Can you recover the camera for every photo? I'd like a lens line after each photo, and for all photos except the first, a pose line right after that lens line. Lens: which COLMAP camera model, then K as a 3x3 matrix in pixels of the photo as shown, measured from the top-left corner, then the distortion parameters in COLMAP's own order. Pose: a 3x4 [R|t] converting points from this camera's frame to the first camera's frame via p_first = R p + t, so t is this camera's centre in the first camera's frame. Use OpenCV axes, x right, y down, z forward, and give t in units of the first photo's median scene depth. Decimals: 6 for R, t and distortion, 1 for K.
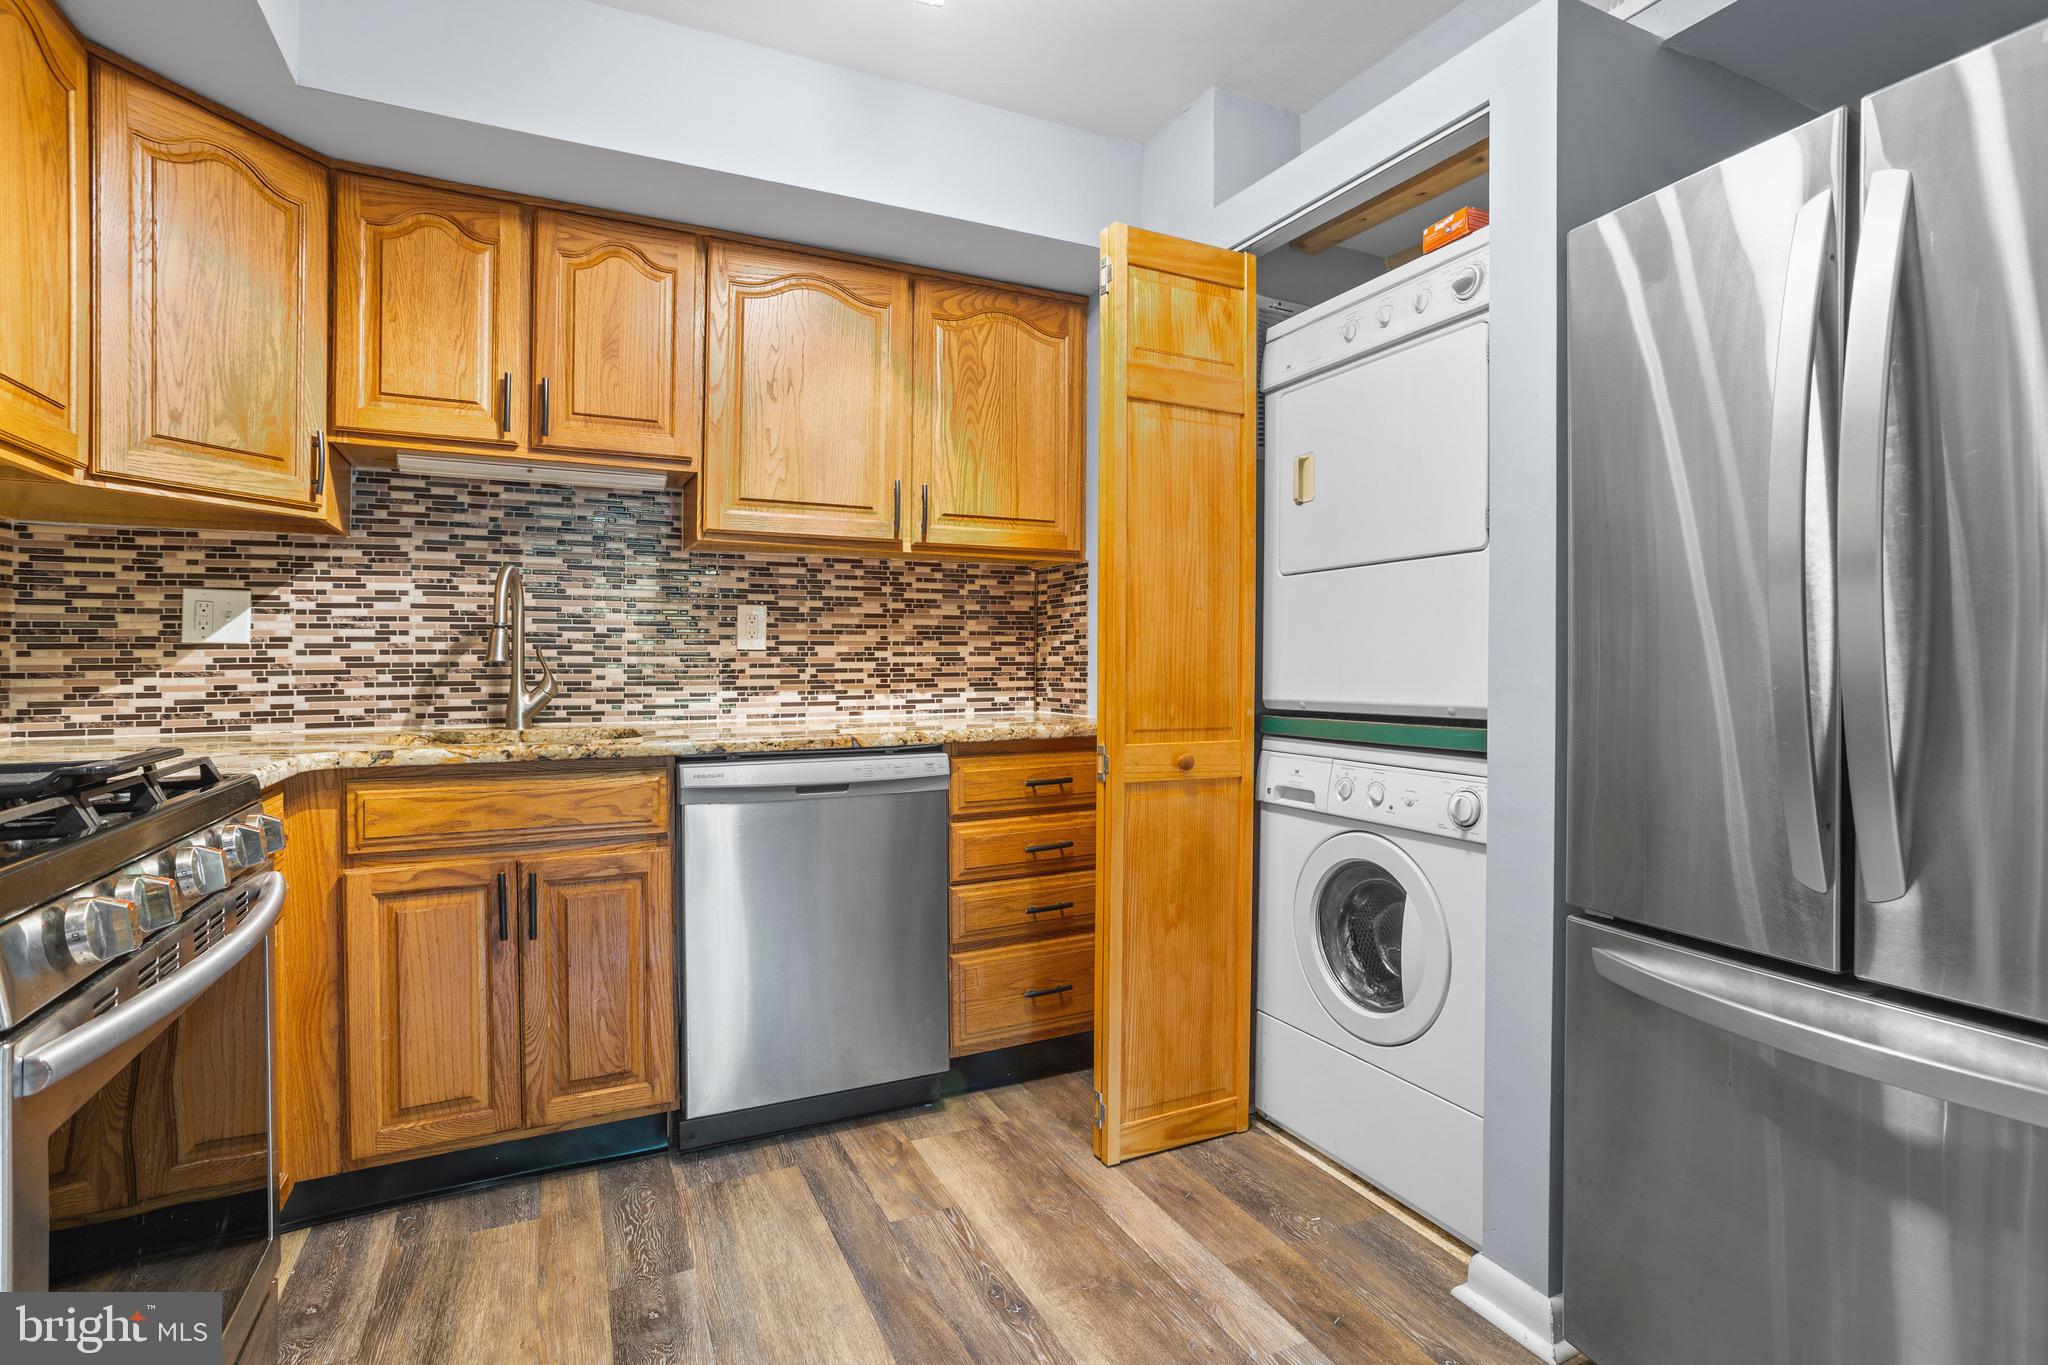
lens RADIAL K [[1001.0, 0, 1033.1], [0, 1001.0, 668.9], [0, 0, 1]] dist [-0.054076, 0.035554]
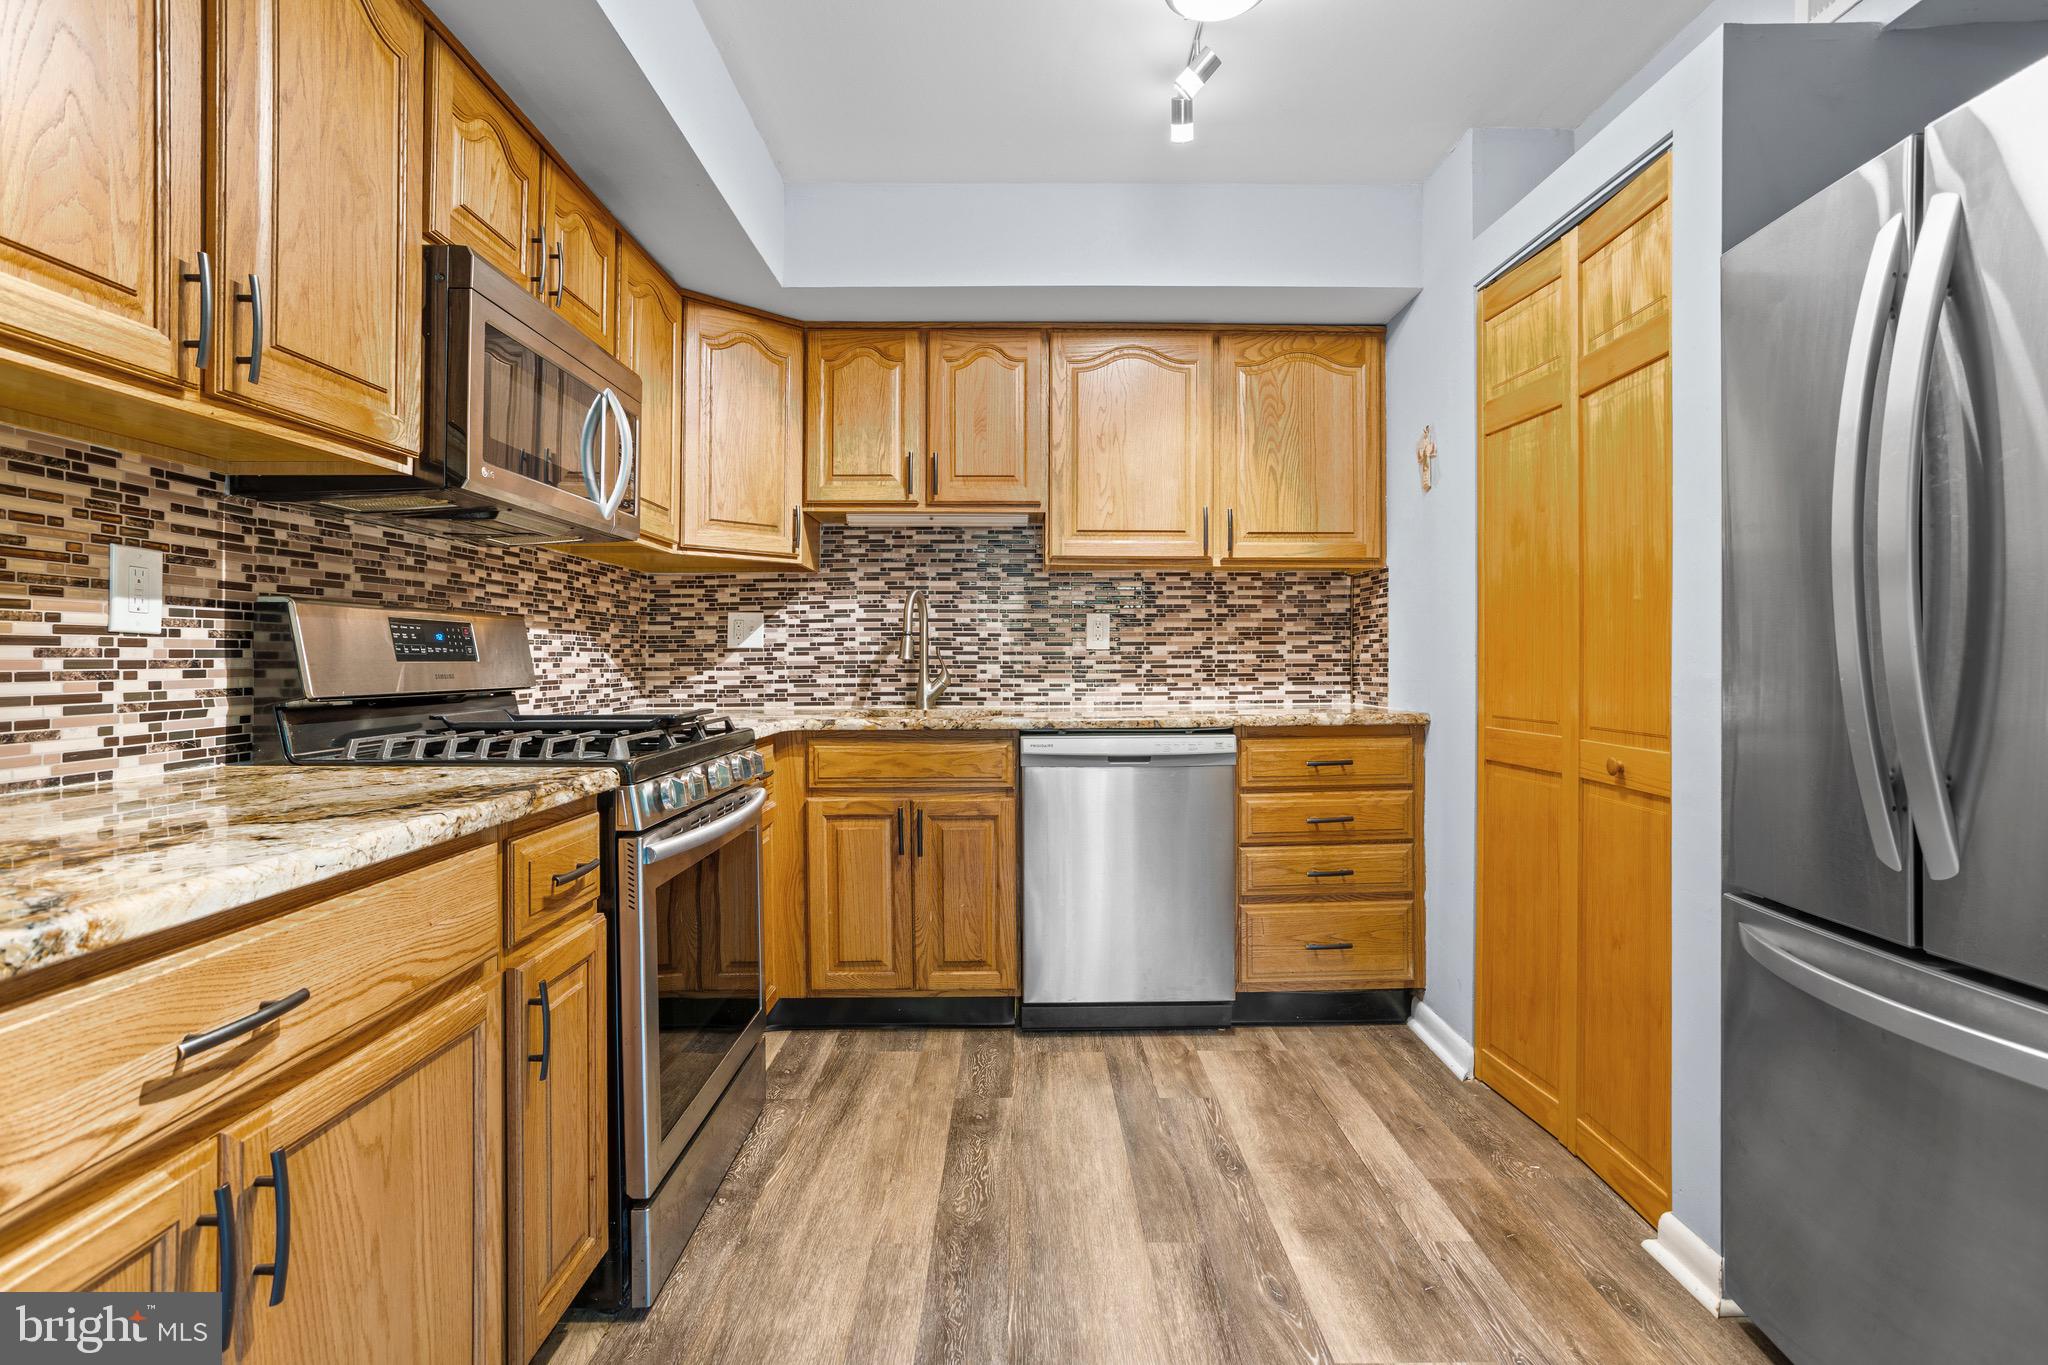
lens RADIAL K [[1001.0, 0, 1033.1], [0, 1001.0, 668.9], [0, 0, 1]] dist [-0.054076, 0.035554]
pose [[0.905504, 0.001310, -0.424335, 0.212269], [-0.000056, 0.999996, 0.002967, 0.001474], [0.424337, -0.002662, 0.905500, -0.194445]]
